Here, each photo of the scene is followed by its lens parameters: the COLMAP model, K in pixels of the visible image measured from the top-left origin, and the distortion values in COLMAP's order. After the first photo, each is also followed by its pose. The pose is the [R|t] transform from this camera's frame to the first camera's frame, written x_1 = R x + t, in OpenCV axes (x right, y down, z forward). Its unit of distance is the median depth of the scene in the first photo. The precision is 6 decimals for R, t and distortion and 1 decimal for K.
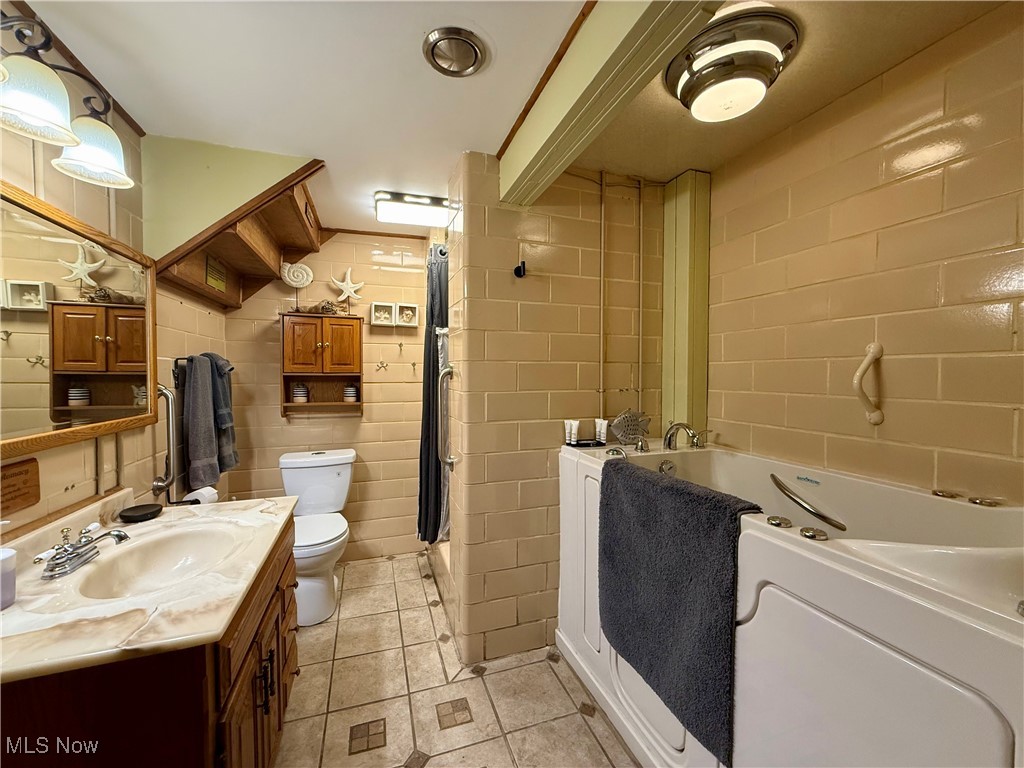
lens RADIAL K [[408.1, 0, 509.4], [0, 408.1, 383.5], [0, 0, 1]] dist [0.001086, 0.000110]
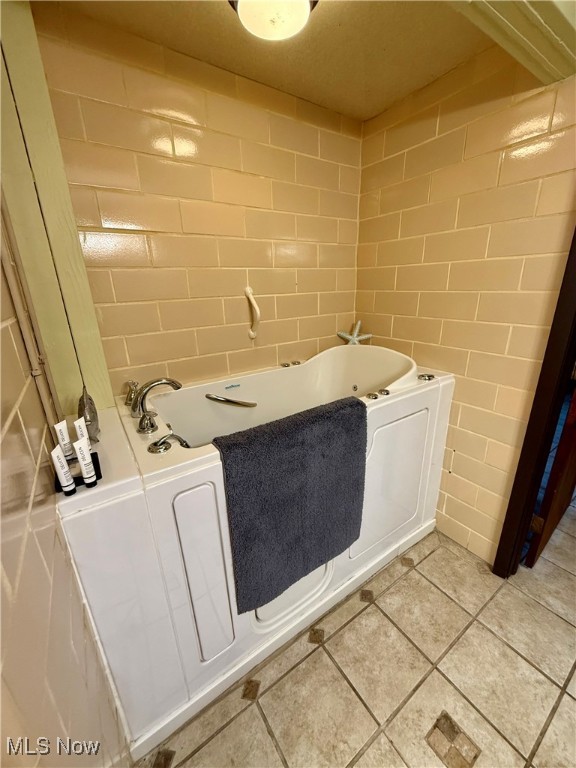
lens RADIAL K [[306.1, 0, 288.0], [0, 306.1, 384.0], [0, 0, 1]] dist [0.001086, 0.000110]
pose [[-0.266208, -0.293353, 0.918192, -0.307065], [0.050176, 0.947056, 0.317122, -0.105500], [-0.962609, 0.130492, -0.237395, 1.106710]]
